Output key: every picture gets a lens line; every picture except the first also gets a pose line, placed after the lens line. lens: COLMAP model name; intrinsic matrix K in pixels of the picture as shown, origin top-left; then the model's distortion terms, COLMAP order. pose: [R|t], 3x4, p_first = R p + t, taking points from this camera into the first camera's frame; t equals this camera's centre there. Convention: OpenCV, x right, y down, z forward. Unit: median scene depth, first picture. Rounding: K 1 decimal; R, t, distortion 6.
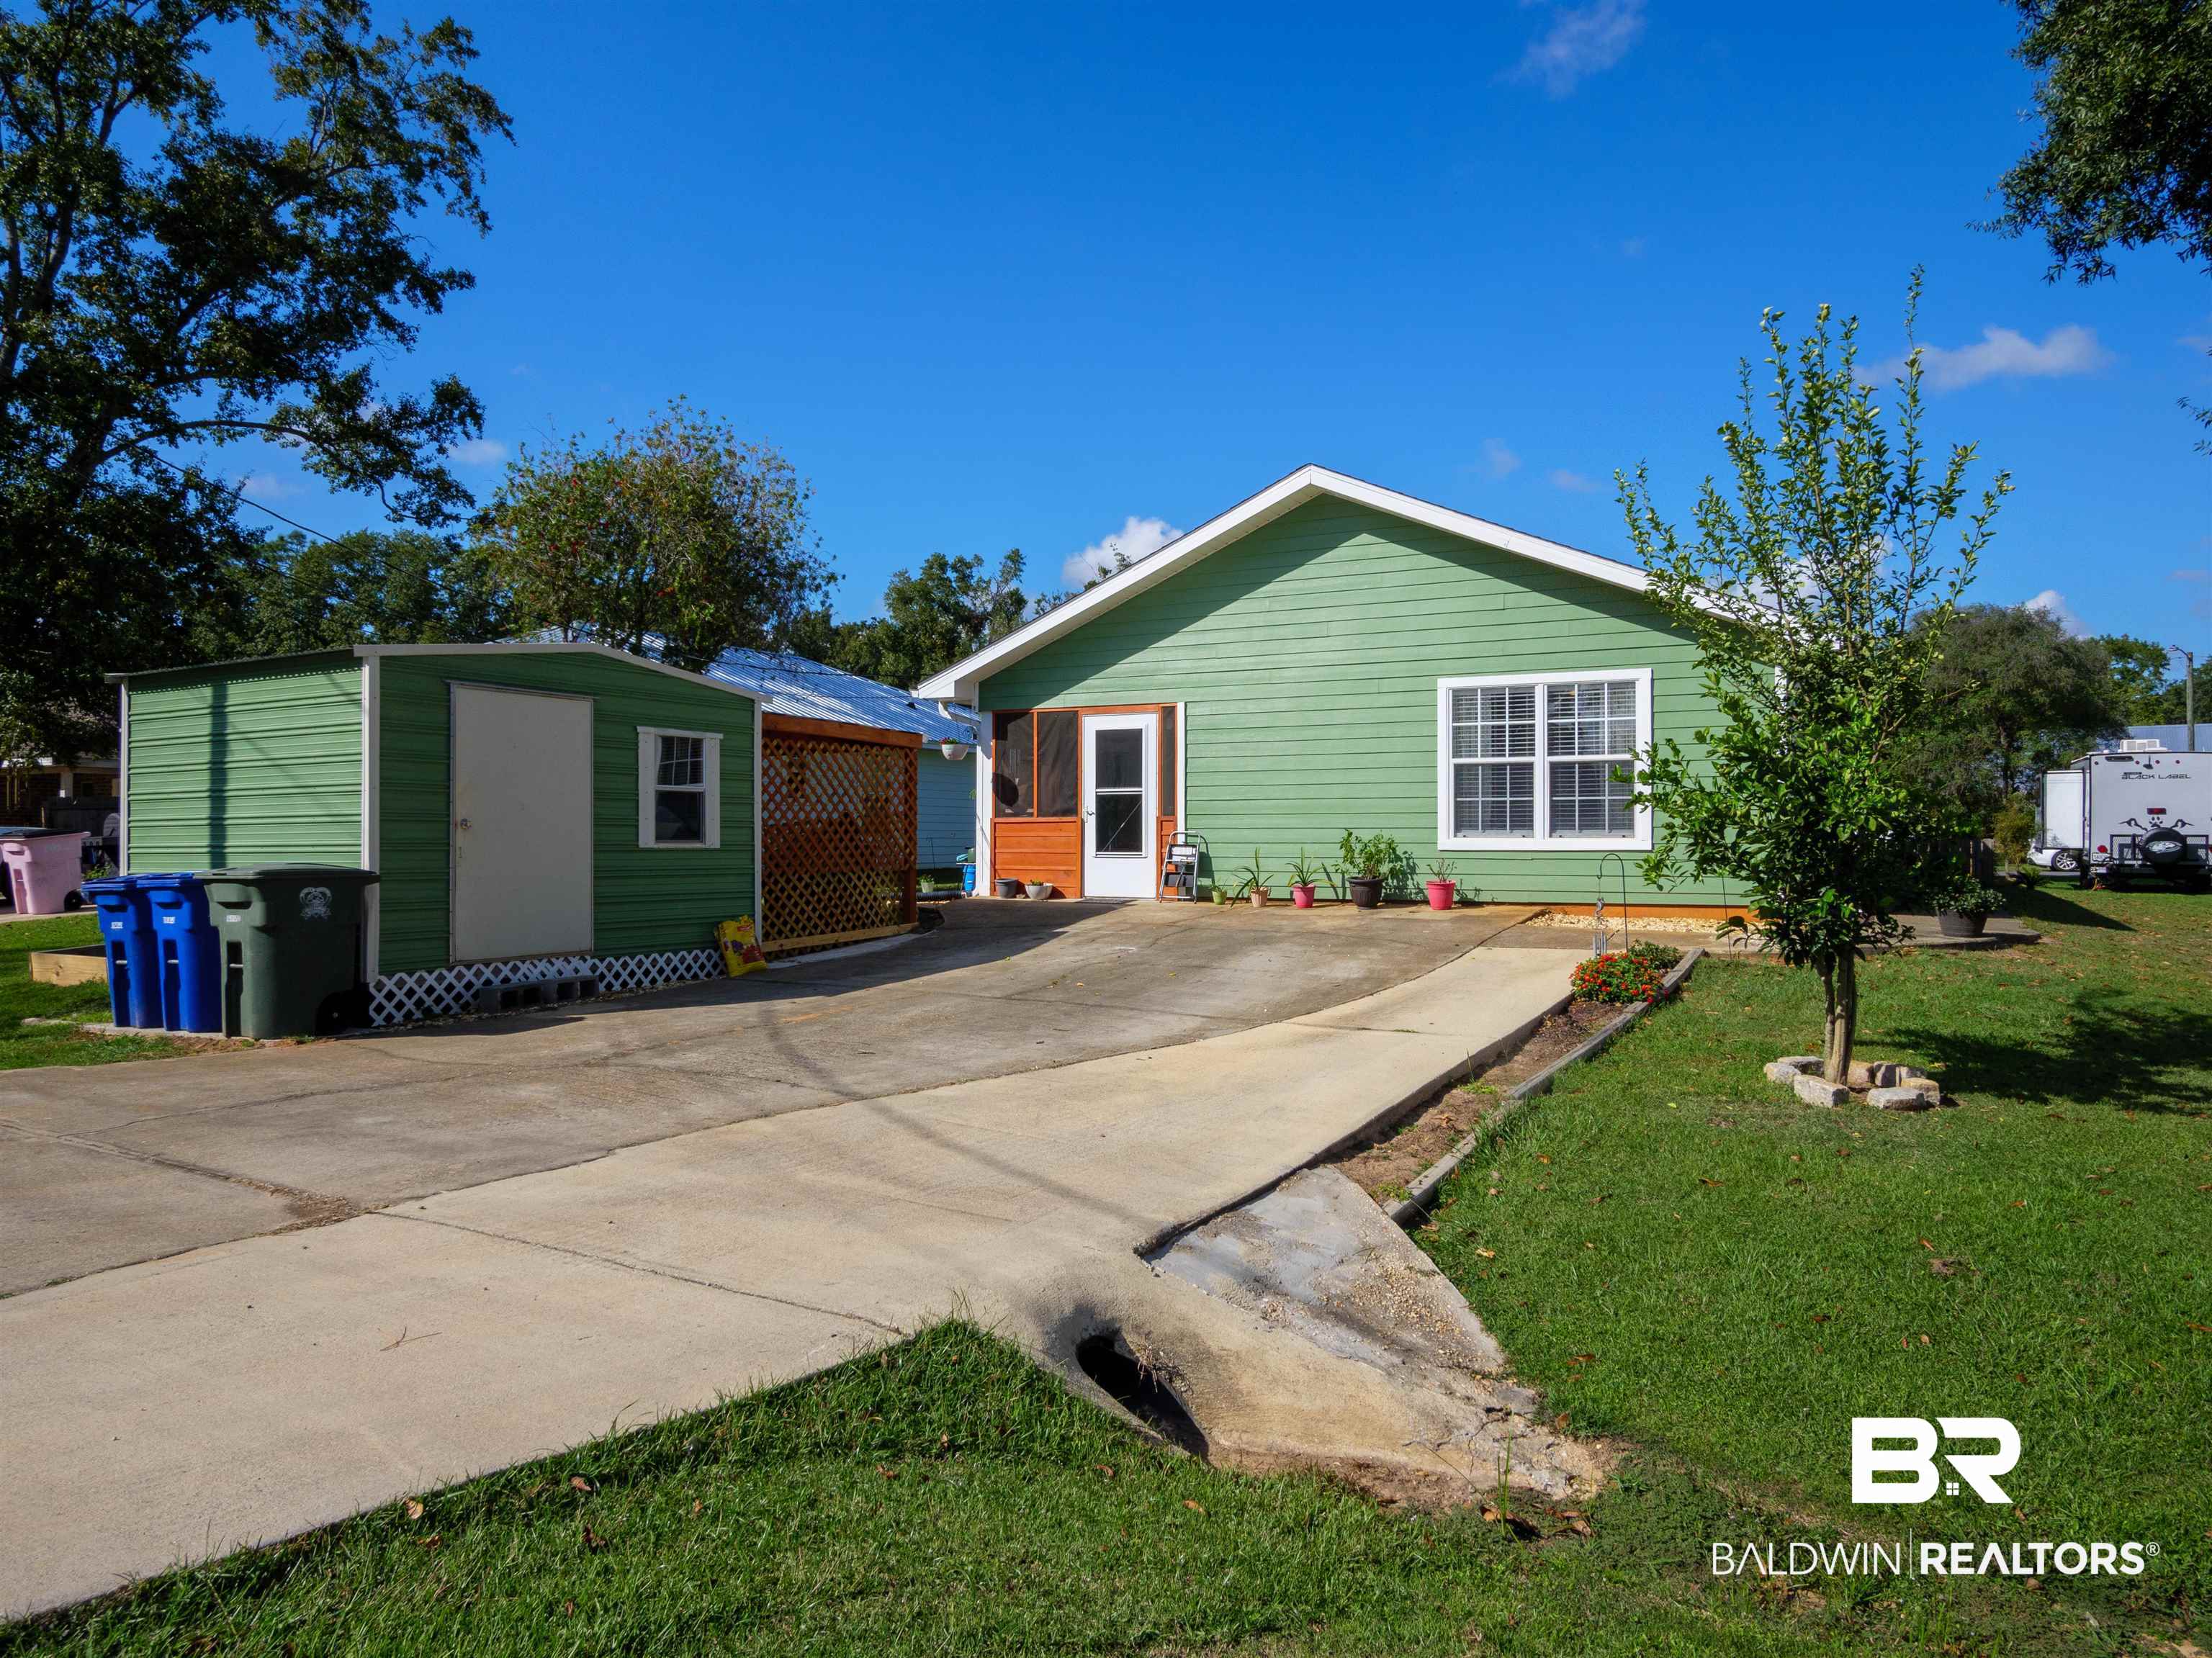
lens RADIAL K [[1419.6, 0, 1106.3], [0, 1419.6, 832.3], [0, 0, 1]] dist [0.000537, 0.000202]
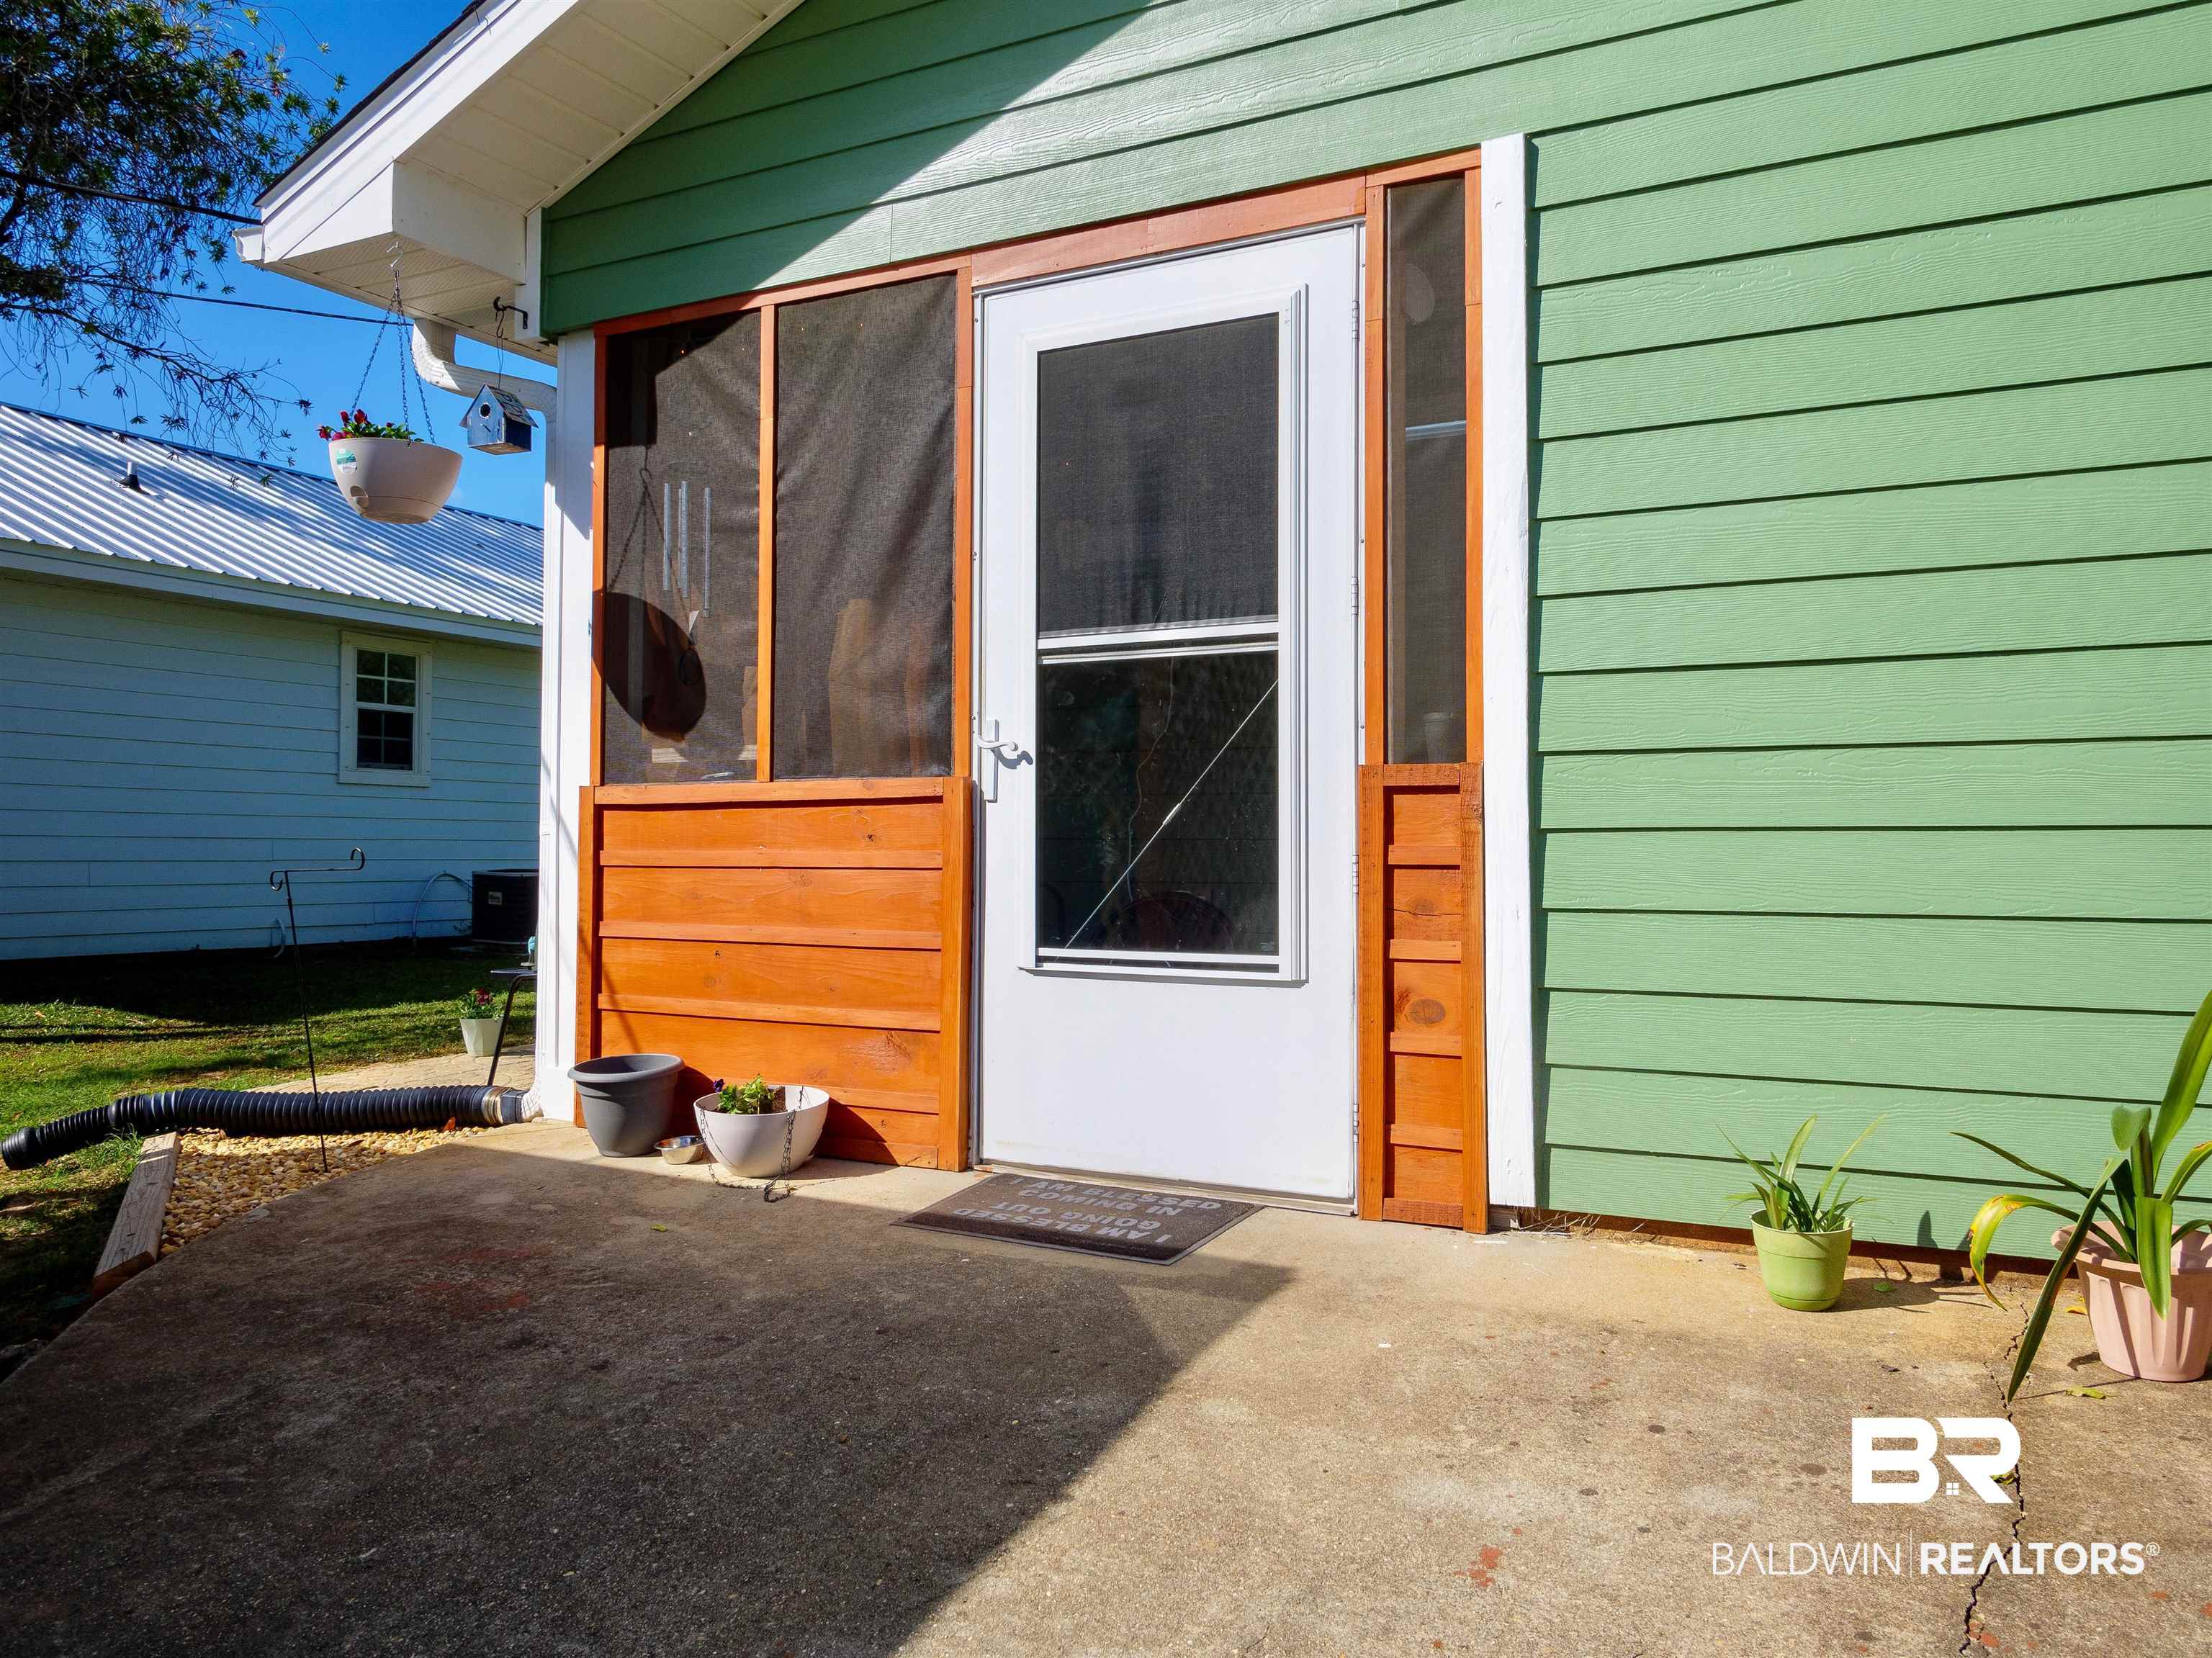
lens RADIAL K [[1668.6, 0, 1106.7], [0, 1668.6, 829.1], [0, 0, 1]] dist [0.001622, 0.000311]
pose [[0.999356, 0.002355, 0.035799, -0.005956], [-0.002163, 0.999983, -0.005397, -0.001551], [-0.035811, 0.005316, 0.999344, 0.752408]]
